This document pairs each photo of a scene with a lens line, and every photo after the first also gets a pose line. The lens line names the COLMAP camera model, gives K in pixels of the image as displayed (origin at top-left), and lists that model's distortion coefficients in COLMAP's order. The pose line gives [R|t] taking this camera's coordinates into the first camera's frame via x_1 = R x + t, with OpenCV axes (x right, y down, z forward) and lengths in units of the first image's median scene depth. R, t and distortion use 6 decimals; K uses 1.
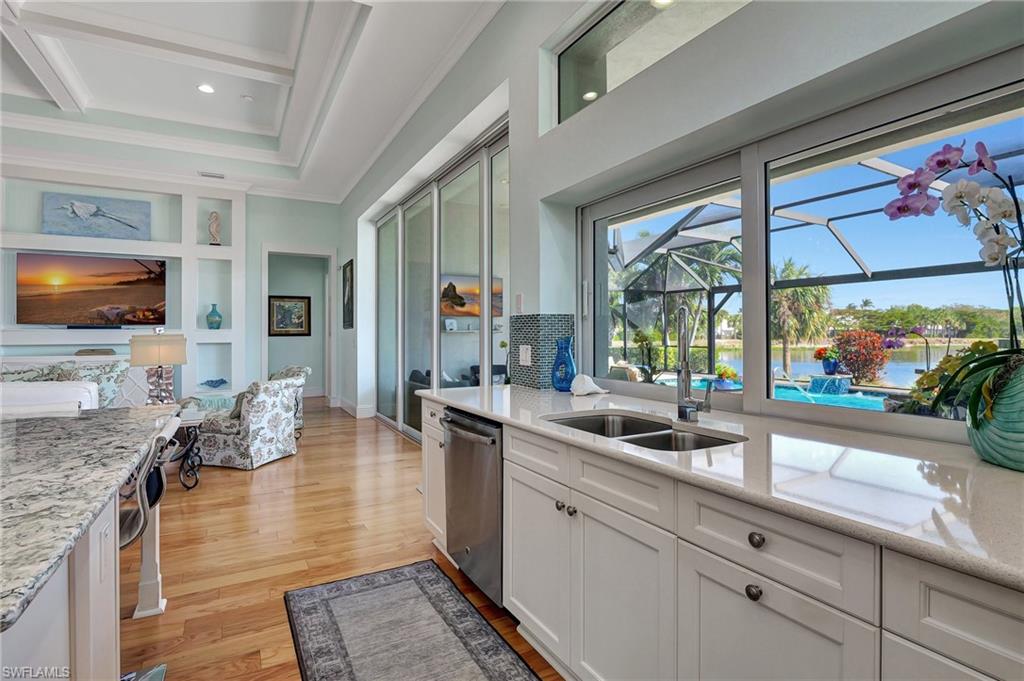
lens RADIAL K [[498.1, 0, 503.8], [0, 498.1, 333.5], [0, 0, 1]] dist [-0.011833, -0.000855]
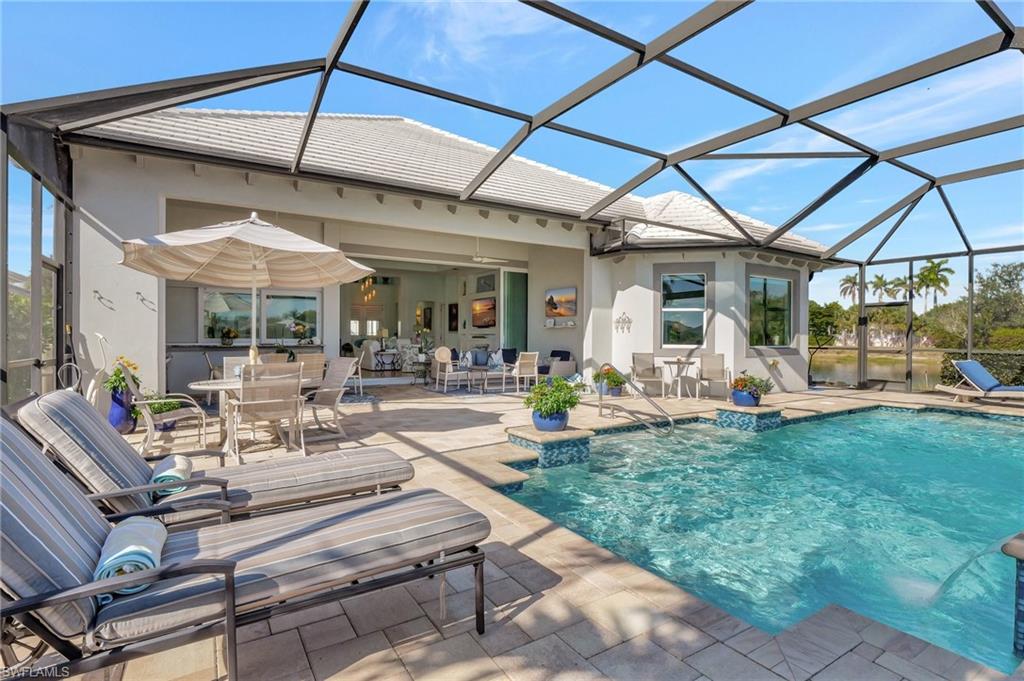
lens RADIAL K [[498.1, 0, 503.8], [0, 498.1, 333.5], [0, 0, 1]] dist [-0.011833, -0.000855]
pose [[0.061536, -0.002294, -0.998102, 1.709947], [0.001712, 0.999996, -0.002193, 0.023745], [0.998103, -0.001573, 0.061540, 0.924556]]
